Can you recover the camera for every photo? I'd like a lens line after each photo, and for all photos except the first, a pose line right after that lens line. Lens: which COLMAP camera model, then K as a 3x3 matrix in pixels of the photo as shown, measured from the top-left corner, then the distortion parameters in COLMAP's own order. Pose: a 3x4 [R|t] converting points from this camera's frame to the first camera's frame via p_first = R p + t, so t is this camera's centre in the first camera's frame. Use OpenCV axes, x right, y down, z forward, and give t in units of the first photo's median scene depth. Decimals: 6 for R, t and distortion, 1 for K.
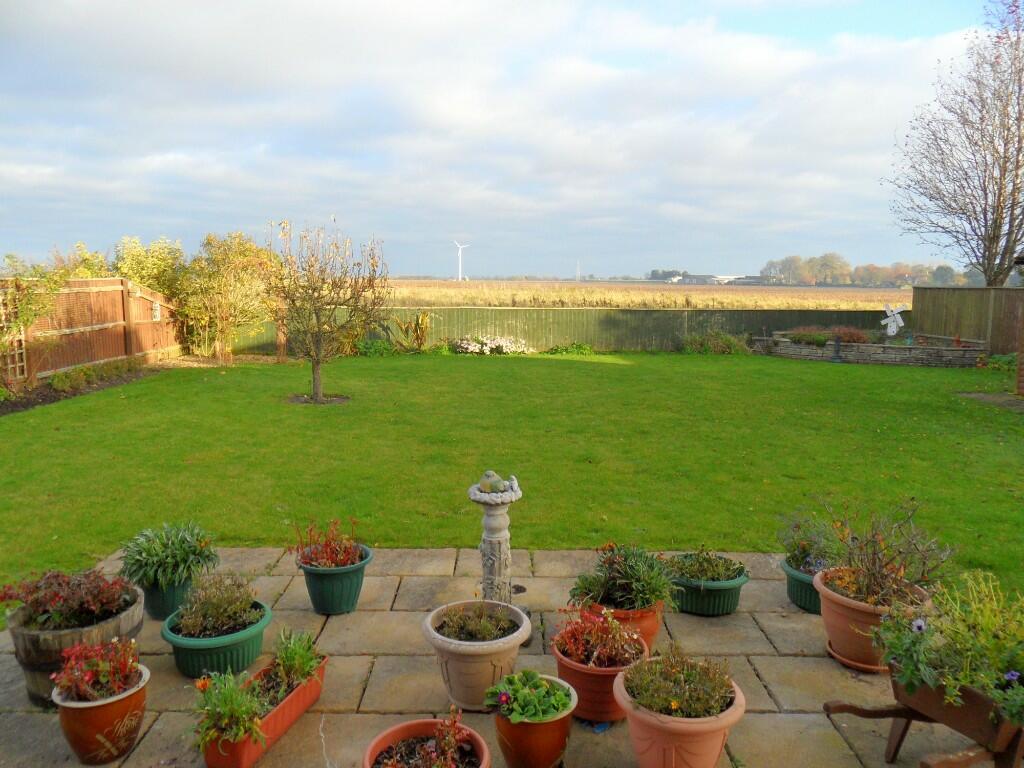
lens RADIAL K [[758.6, 0, 512.0], [0, 758.6, 384.0], [0, 0, 1]] dist [-0.009000, 0.003800]
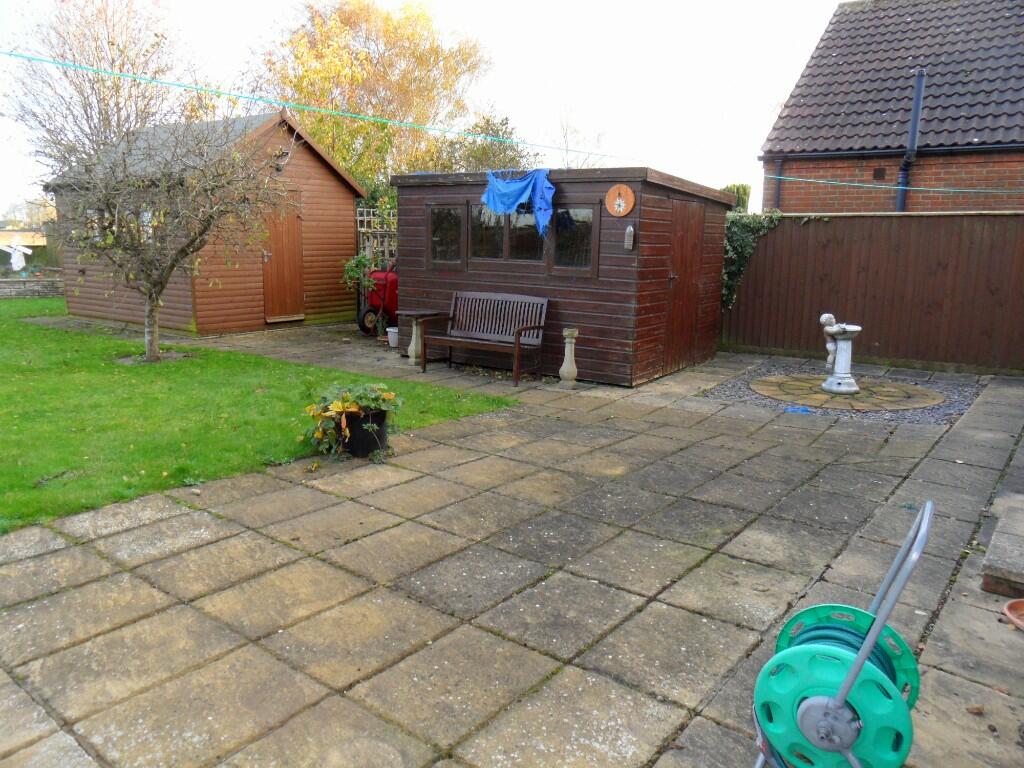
lens RADIAL K [[752.5, 0, 512.0], [0, 752.5, 384.0], [0, 0, 1]] dist [-0.011334, -0.002591]
pose [[0.625196, -0.148444, 0.766221, 0.171246], [0.094175, 0.988921, 0.114746, 0.038026], [-0.774765, 0.000420, 0.632249, -0.135309]]
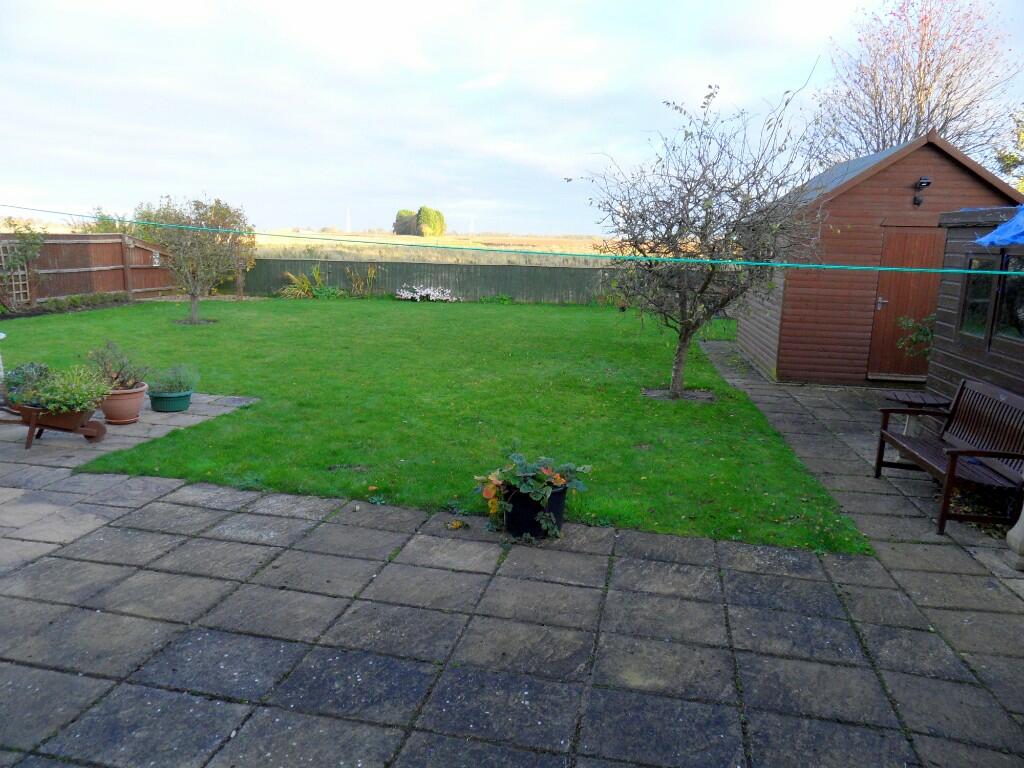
lens RADIAL K [[759.7, 0, 512.0], [0, 759.7, 384.0], [0, 0, 1]] dist [-0.018740, 0.006675]
pose [[0.976403, 0.055163, -0.208794, 0.440621], [-0.044316, 0.997431, 0.056283, 0.021425], [0.211362, -0.045702, 0.976339, -0.180104]]
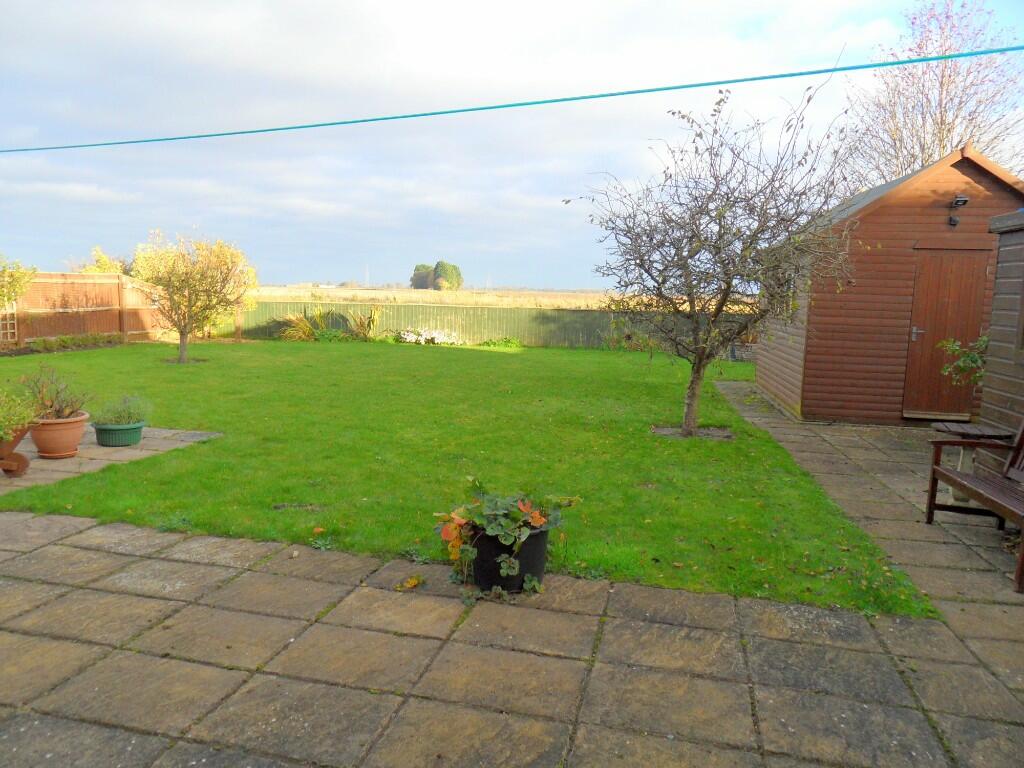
lens RADIAL K [[758.6, 0, 512.0], [0, 758.6, 384.0], [0, 0, 1]] dist [-0.009000, 0.003800]
pose [[0.971389, 0.042083, -0.233737, 0.444690], [-0.046446, 0.998834, -0.013189, 0.036675], [0.232909, 0.023668, 0.972210, -0.119256]]
